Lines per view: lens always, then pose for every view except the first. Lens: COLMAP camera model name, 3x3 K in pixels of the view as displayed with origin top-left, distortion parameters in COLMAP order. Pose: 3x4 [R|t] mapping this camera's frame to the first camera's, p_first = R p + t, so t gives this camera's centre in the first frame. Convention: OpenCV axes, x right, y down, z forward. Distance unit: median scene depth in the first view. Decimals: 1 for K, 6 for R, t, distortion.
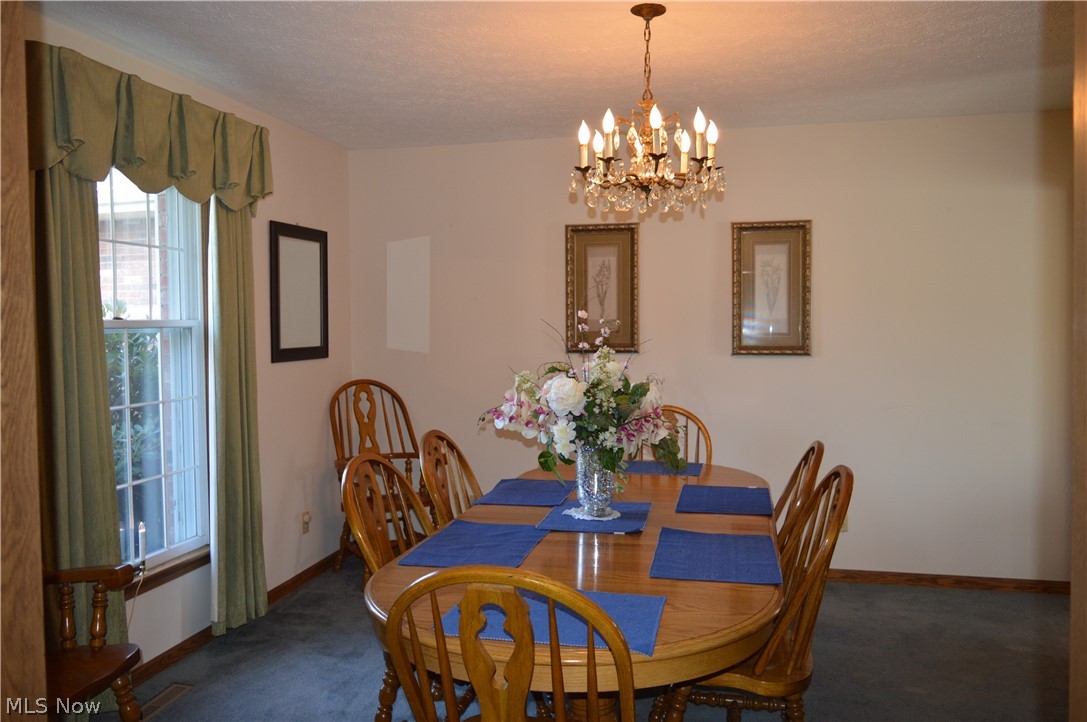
lens RADIAL K [[869.2, 0, 543.1], [0, 869.2, 361.8], [0, 0, 1]] dist [0.004097, 0.000694]
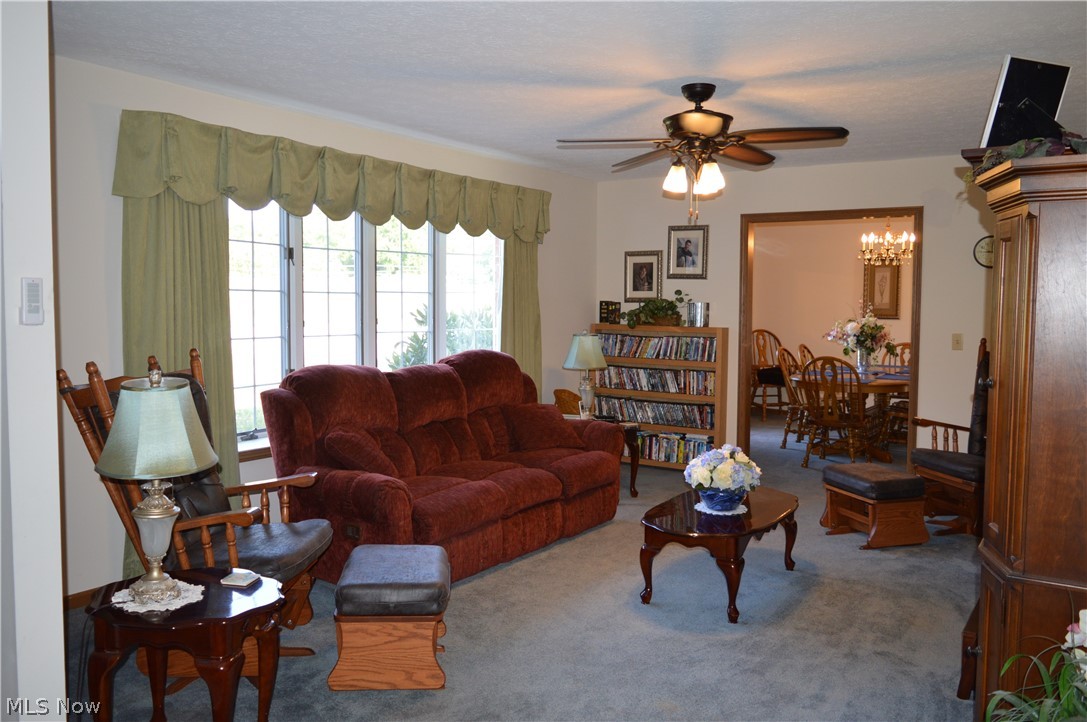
lens RADIAL K [[869.2, 0, 542.7], [0, 869.2, 358.3], [0, 0, 1]] dist [0.004097, 0.000694]
pose [[0.934941, 0.037434, -0.352824, 0.082970], [-0.030090, 0.999202, 0.026277, 0.091051], [0.353526, -0.013951, 0.935321, -2.096668]]
